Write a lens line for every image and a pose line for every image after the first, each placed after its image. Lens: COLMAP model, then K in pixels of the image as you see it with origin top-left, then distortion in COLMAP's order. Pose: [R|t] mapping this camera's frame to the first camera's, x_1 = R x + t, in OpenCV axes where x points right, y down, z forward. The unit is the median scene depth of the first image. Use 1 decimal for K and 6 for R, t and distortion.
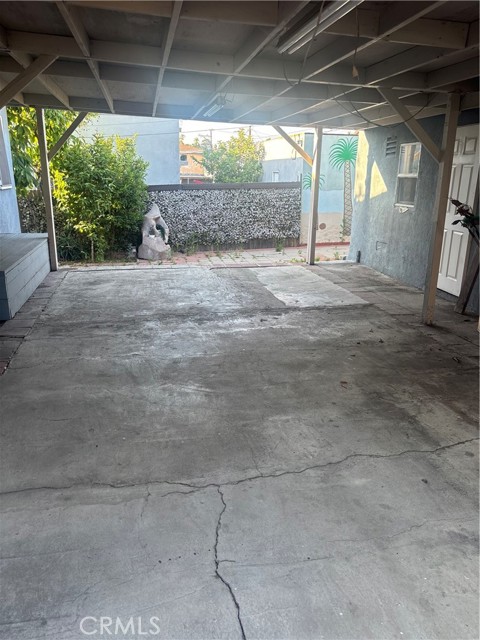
lens RADIAL K [[488.7, 0, 240.0], [0, 488.7, 320.0], [0, 0, 1]] dist [0.076608, -0.080277]
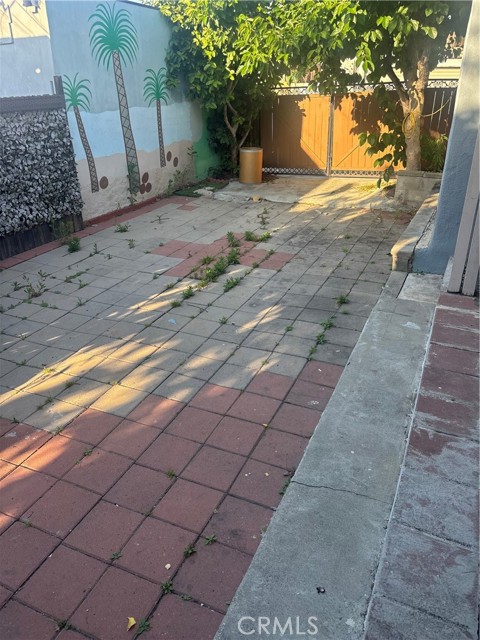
lens RADIAL K [[488.7, 0, 240.0], [0, 488.7, 320.0], [0, 0, 1]] dist [0.076608, -0.080277]
pose [[0.577675, -0.357027, 0.734046, -0.198900], [0.243019, 0.933717, 0.262895, -0.160422], [-0.779252, 0.026520, 0.626149, 0.565902]]
